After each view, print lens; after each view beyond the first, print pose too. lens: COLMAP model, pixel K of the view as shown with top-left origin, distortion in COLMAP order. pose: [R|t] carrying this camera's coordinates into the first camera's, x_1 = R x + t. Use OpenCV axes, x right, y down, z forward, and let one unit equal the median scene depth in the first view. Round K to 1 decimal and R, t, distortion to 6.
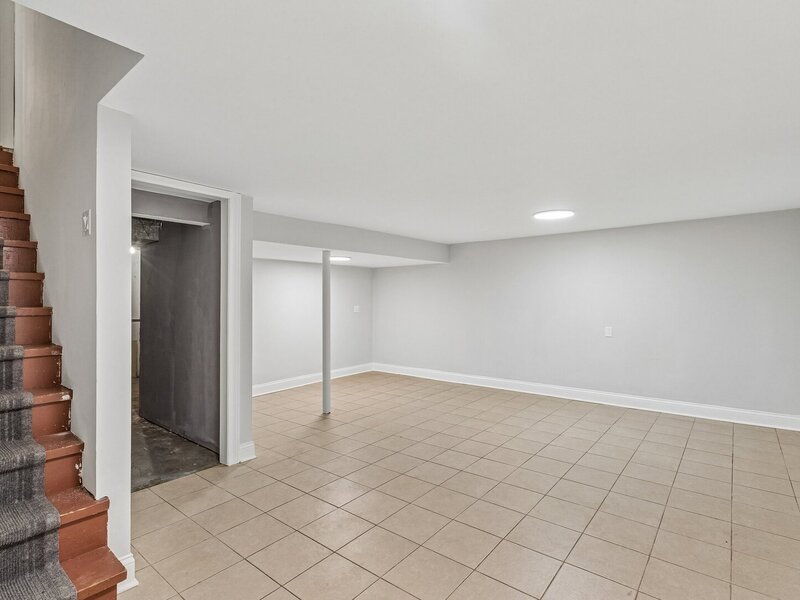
lens RADIAL K [[413.5, 0, 402.6], [0, 413.5, 288.9], [0, 0, 1]] dist [0.001204, 0.000483]
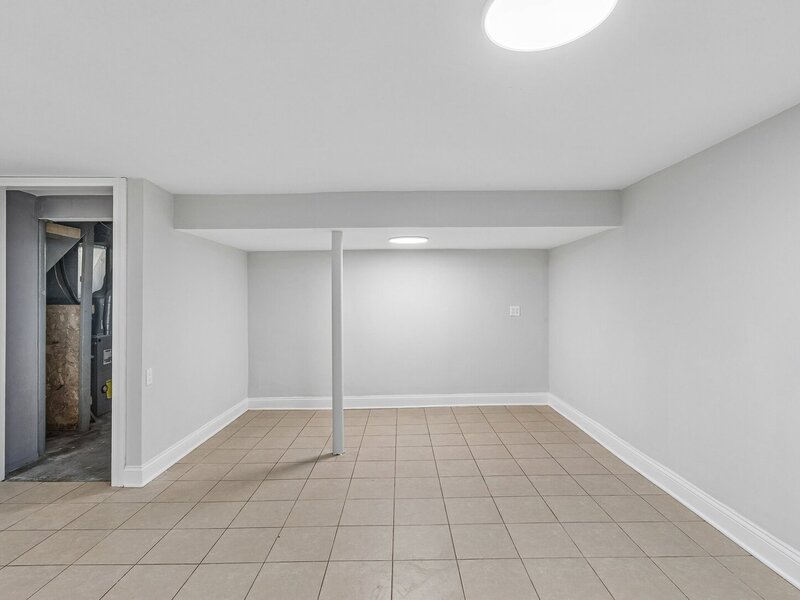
lens RADIAL K [[413.5, 0, 402.6], [0, 413.5, 288.9], [0, 0, 1]] dist [0.001204, 0.000483]
pose [[0.631351, -0.016165, -0.775329, 0.472090], [0.023437, 0.999724, -0.001760, 0.014257], [0.775143, -0.017060, 0.631555, 0.654594]]
